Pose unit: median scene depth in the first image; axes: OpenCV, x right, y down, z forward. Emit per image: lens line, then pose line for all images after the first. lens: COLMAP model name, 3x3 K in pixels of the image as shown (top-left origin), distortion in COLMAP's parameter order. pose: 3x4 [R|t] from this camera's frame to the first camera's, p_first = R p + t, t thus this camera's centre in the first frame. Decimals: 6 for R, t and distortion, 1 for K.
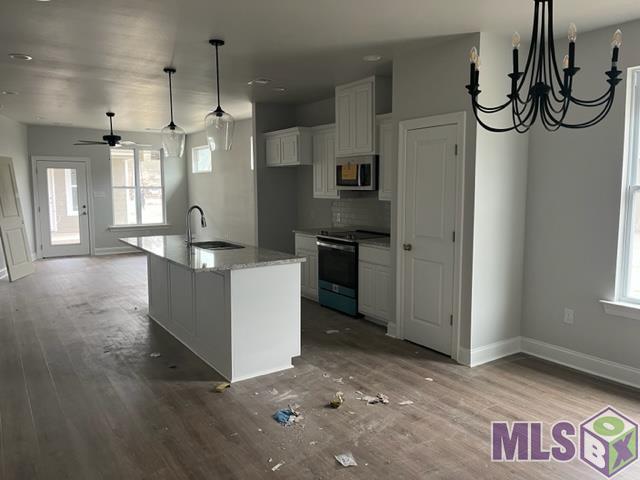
lens RADIAL K [[477.0, 0, 320.9], [0, 477.0, 234.9], [0, 0, 1]] dist [0.071340, -0.101333]
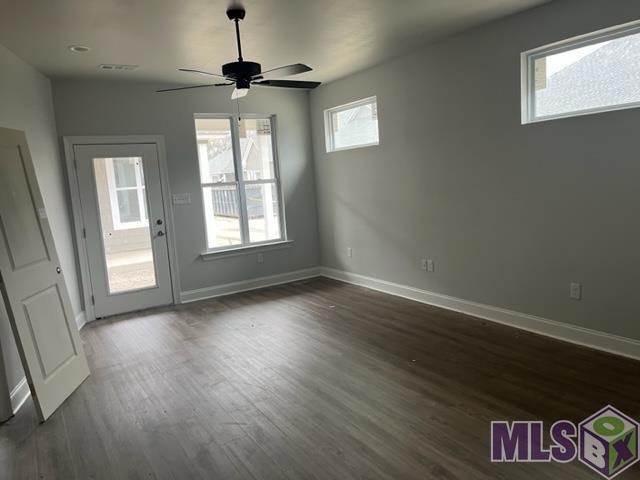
lens RADIAL K [[477.0, 0, 320.9], [0, 477.0, 234.9], [0, 0, 1]] dist [0.071340, -0.101333]
pose [[0.997842, -0.046840, -0.046024, -0.269248], [0.048878, 0.997826, 0.044208, -0.058422], [0.043853, -0.046362, 0.997962, 0.431523]]
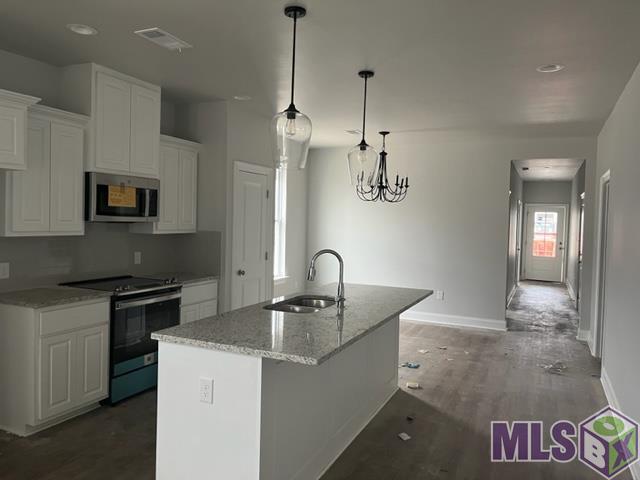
lens RADIAL K [[477.0, 0, 320.9], [0, 477.0, 234.9], [0, 0, 1]] dist [0.071340, -0.101333]
pose [[-0.506218, -0.033674, 0.861748, -1.076089], [0.069166, 0.994433, 0.079490, -0.169558], [-0.859627, 0.099843, -0.501071, 1.691621]]
